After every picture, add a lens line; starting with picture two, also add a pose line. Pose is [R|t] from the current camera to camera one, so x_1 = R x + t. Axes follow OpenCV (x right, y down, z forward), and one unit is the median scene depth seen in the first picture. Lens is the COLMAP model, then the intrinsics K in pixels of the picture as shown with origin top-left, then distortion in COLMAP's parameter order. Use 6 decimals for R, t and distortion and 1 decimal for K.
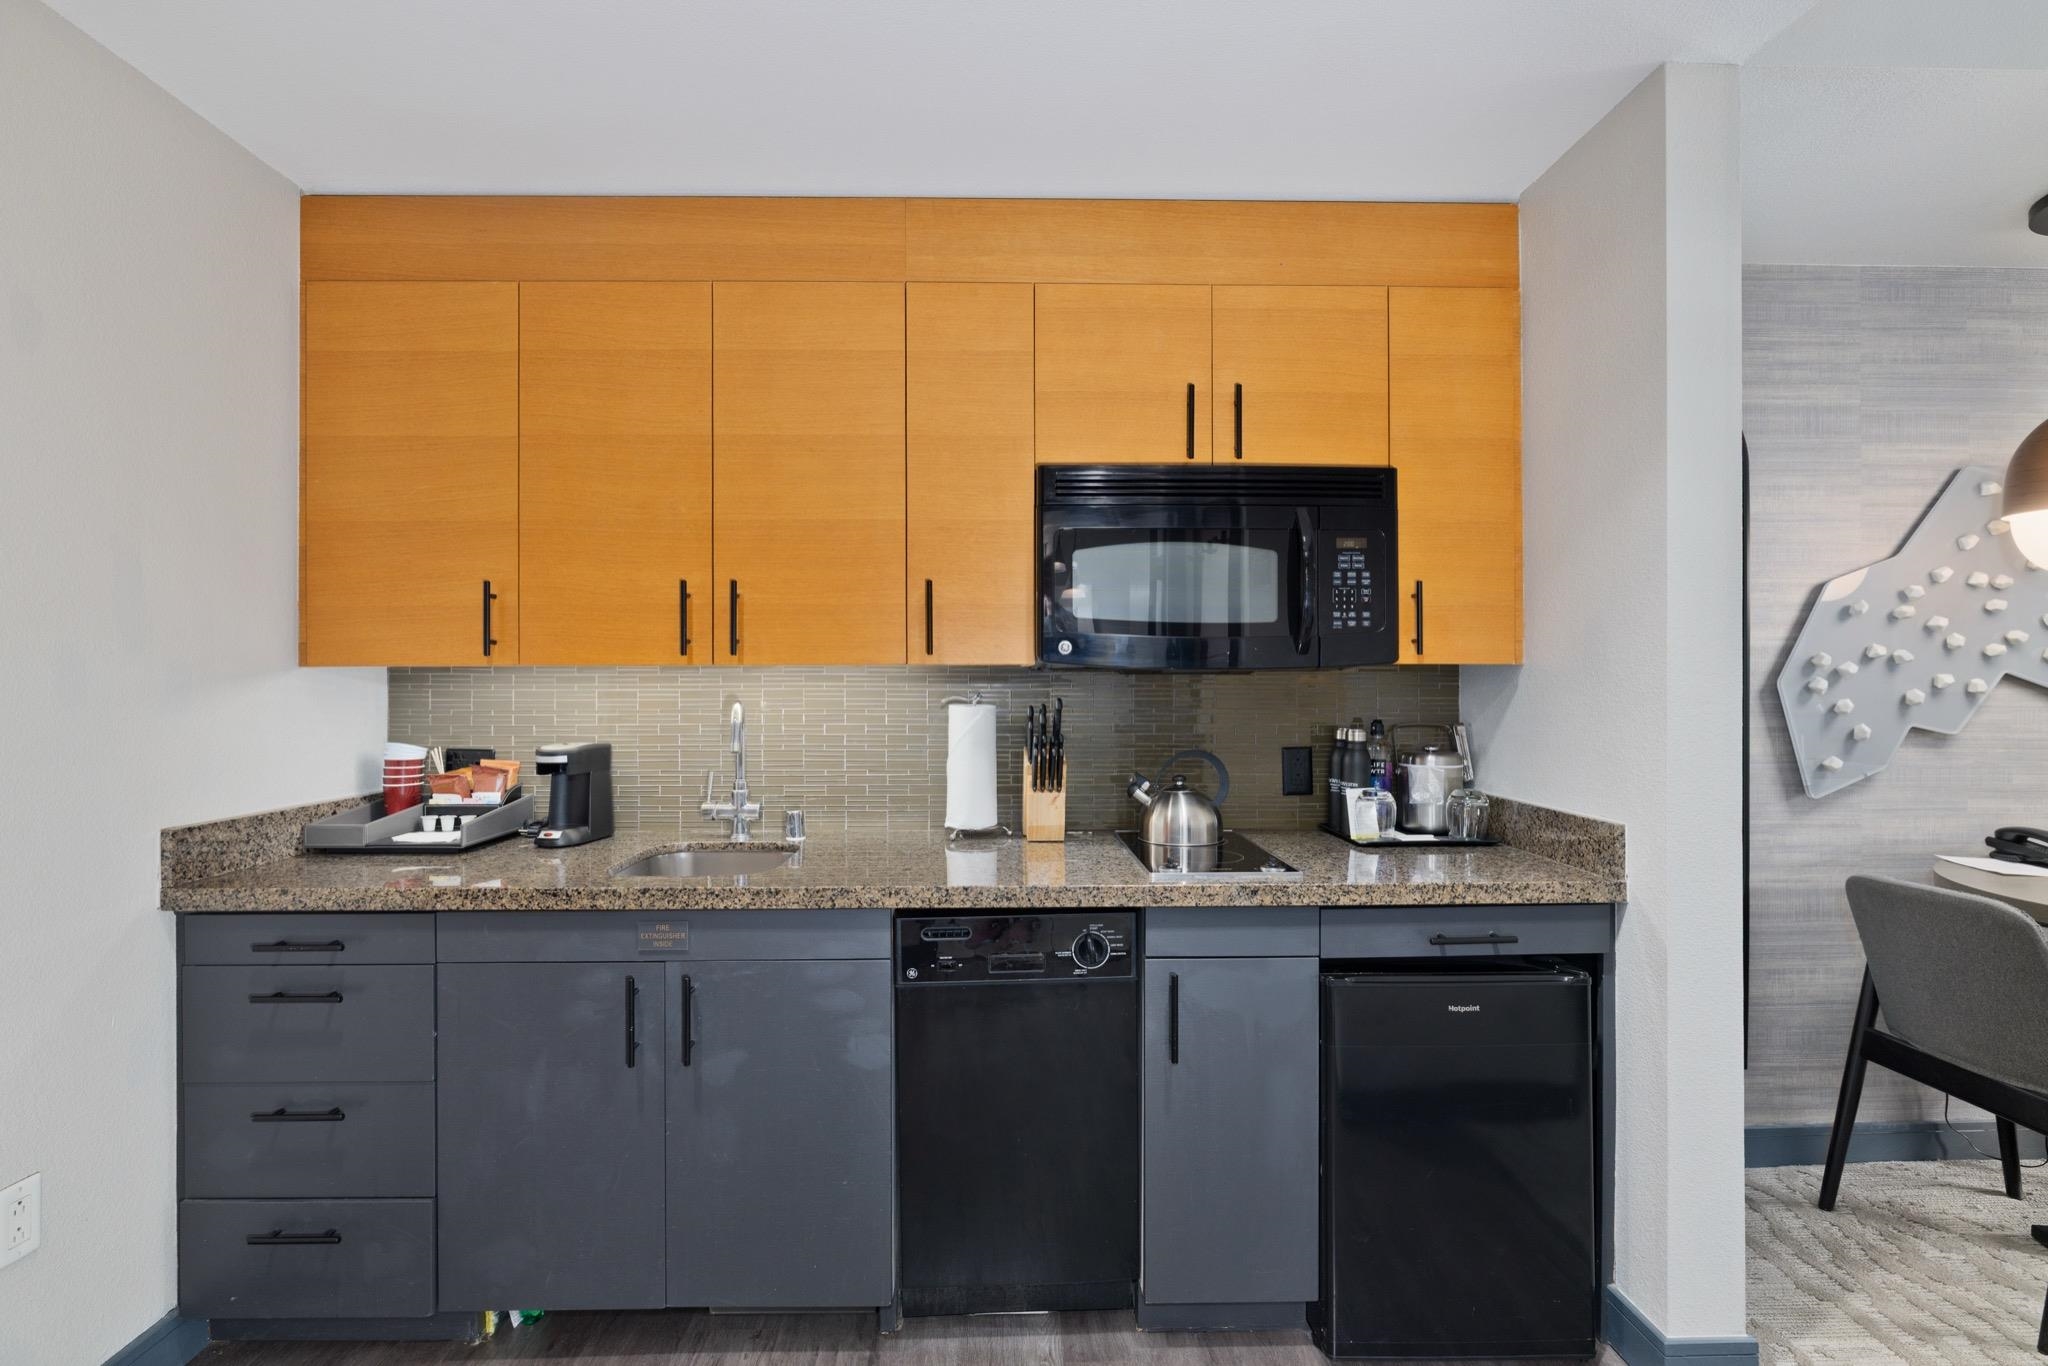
lens RADIAL K [[967.8, 0, 1014.2], [0, 967.8, 685.7], [0, 0, 1]] dist [-0.000903, 0.001428]
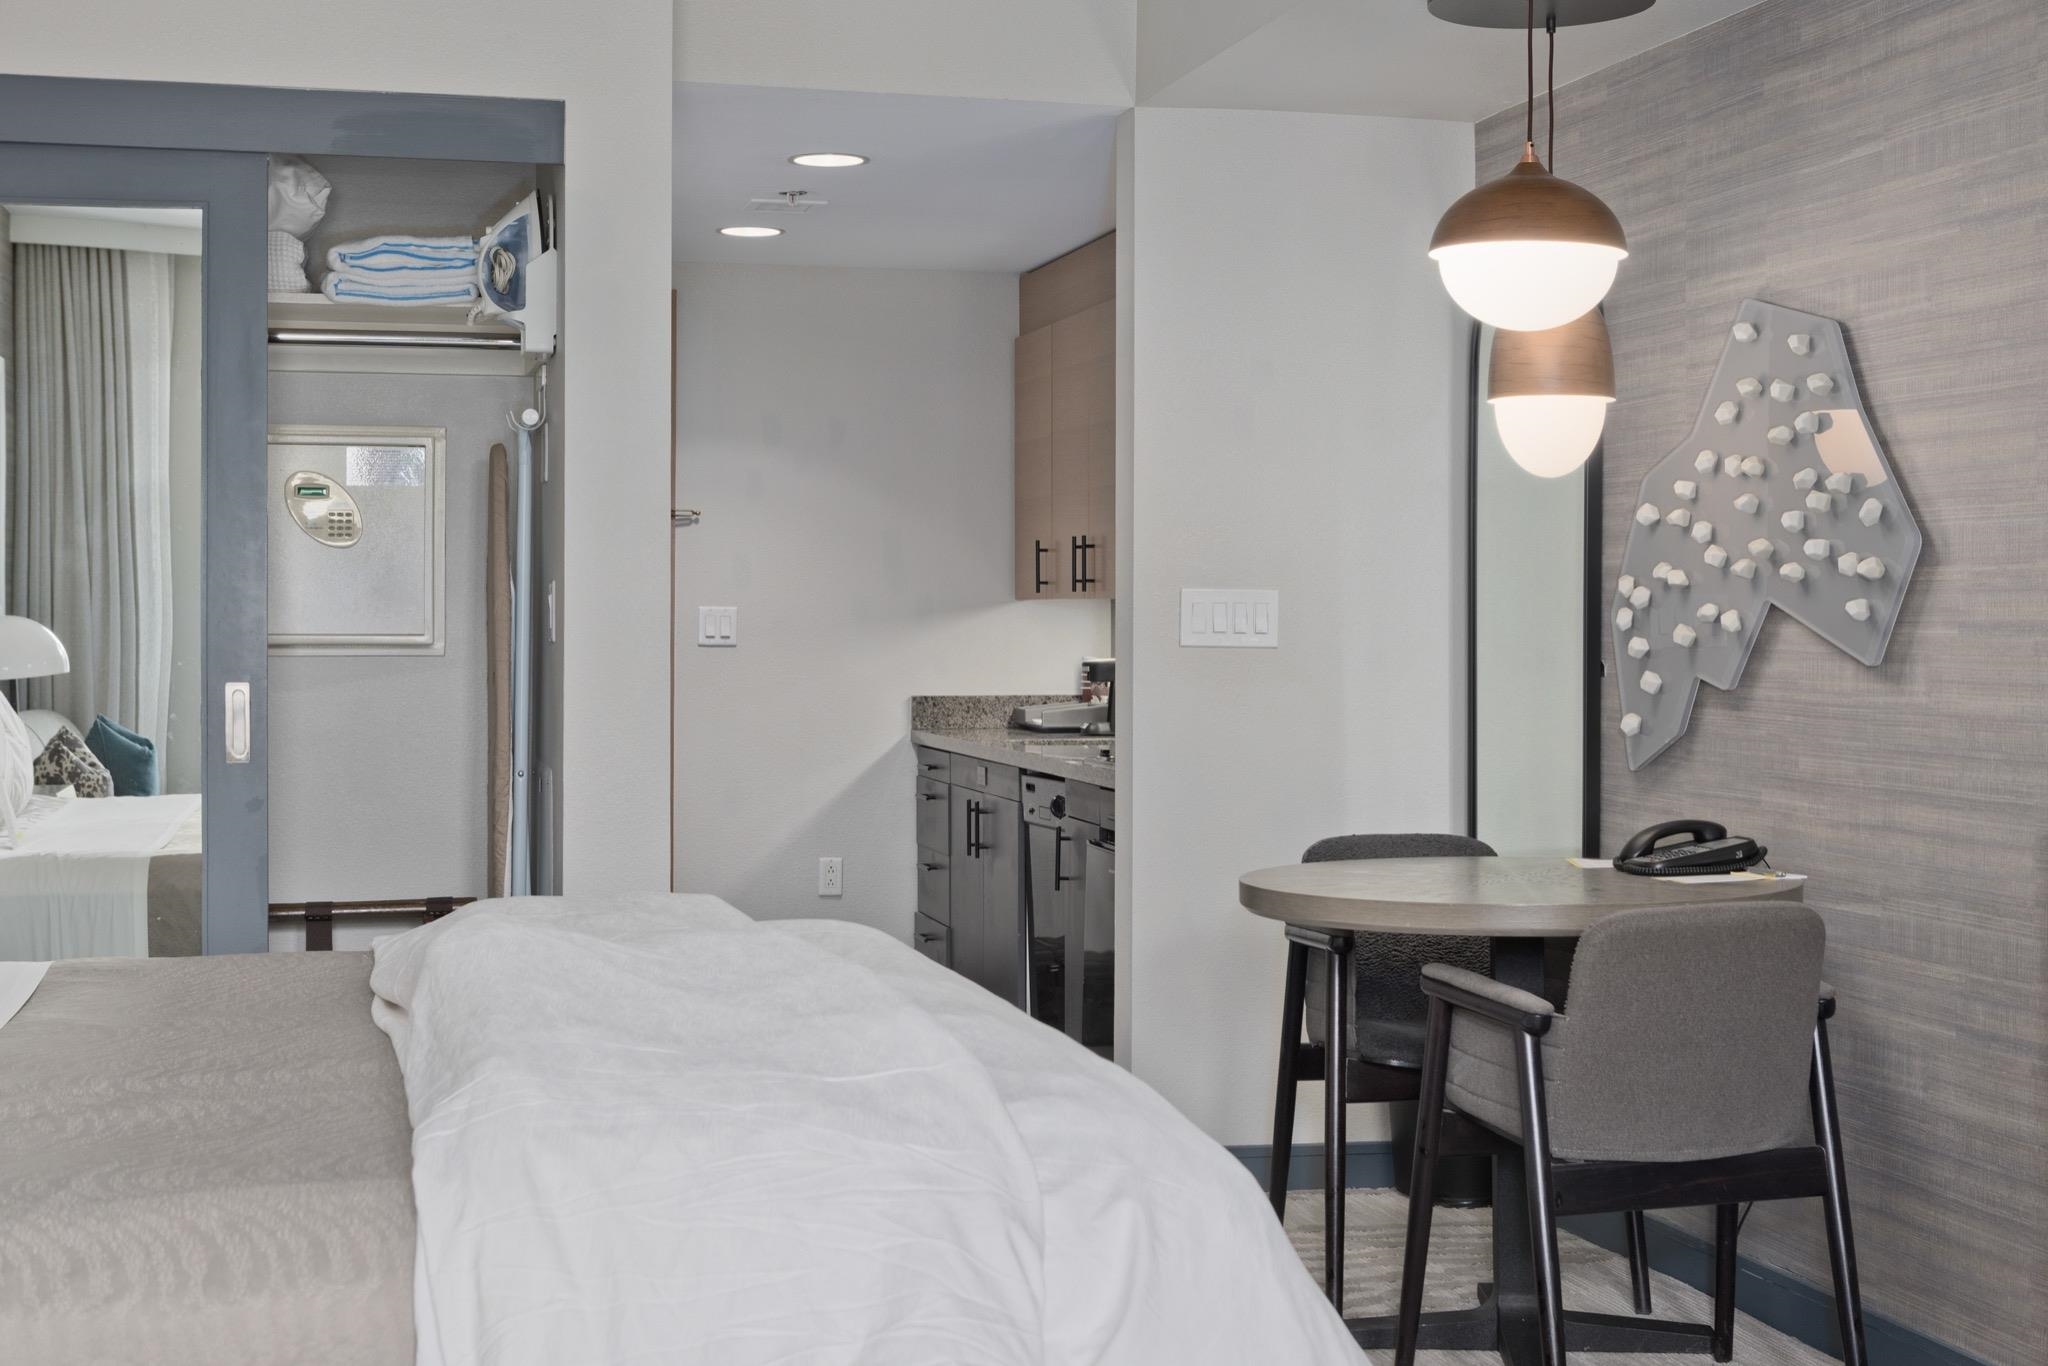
lens RADIAL K [[2682.0, 0, 1027.8], [0, 2682.0, 610.1], [0, 0, 1]] dist [0.003257, 0.015910]
pose [[0.225821, 0.001574, -0.974168, 3.305684], [-0.001938, 0.999997, 0.001166, -0.010116], [0.974167, 0.001624, 0.225823, 0.092552]]
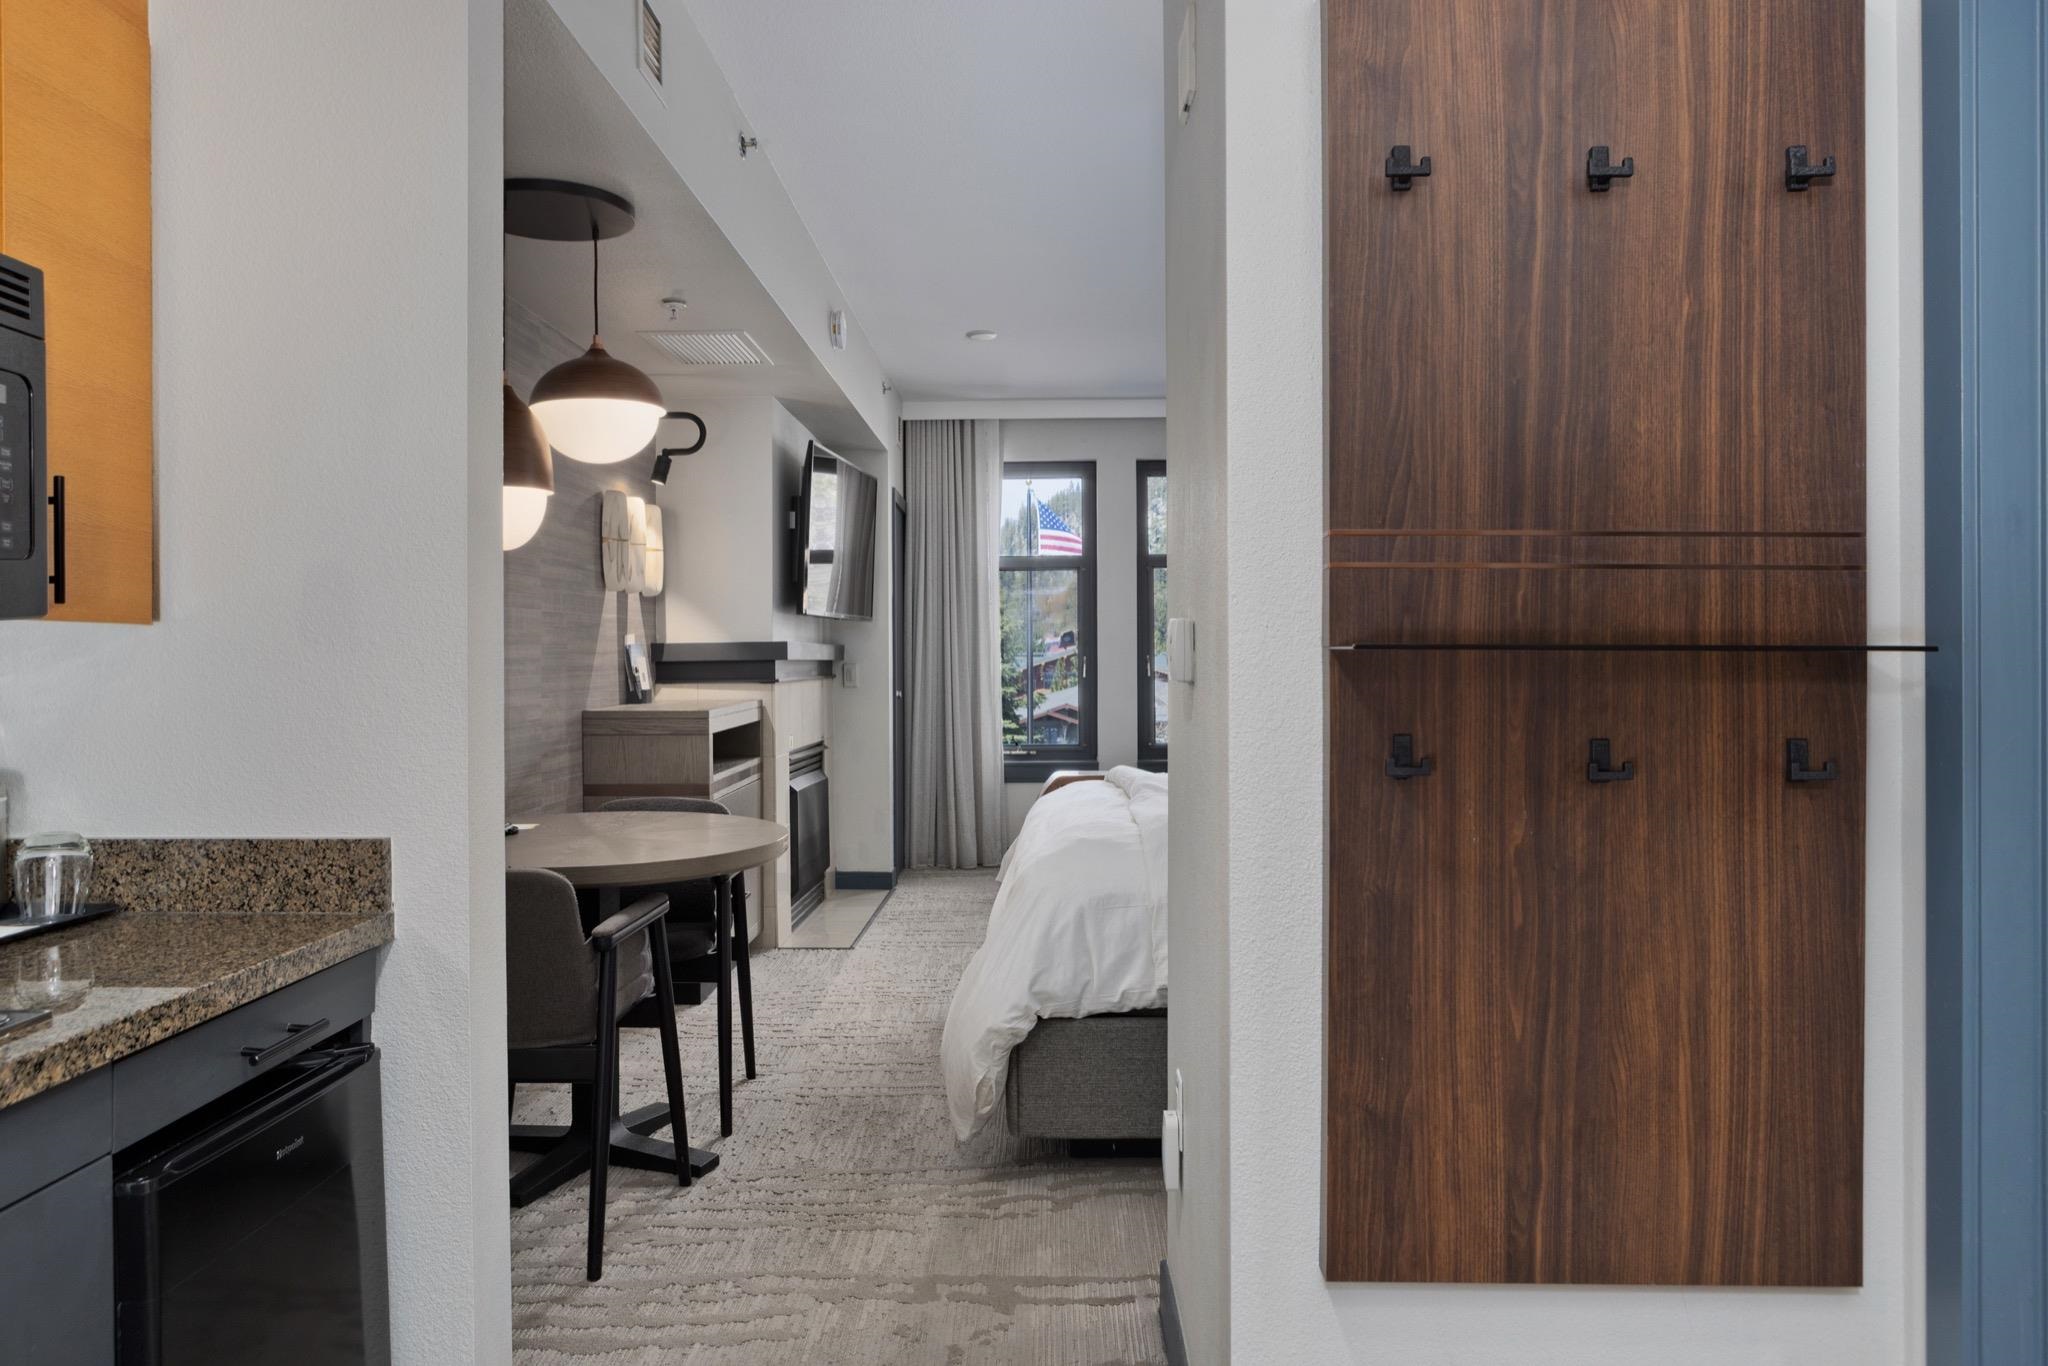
lens RADIAL K [[1393.3, 0, 1025.0], [0, 1393.3, 654.2], [0, 0, 1]] dist [-0.008952, 0.005669]
pose [[0.043592, 0.003223, 0.999044, -0.393460], [0.006236, 0.999974, -0.003498, 0.004868], [-0.999030, 0.006382, 0.043571, 0.397916]]
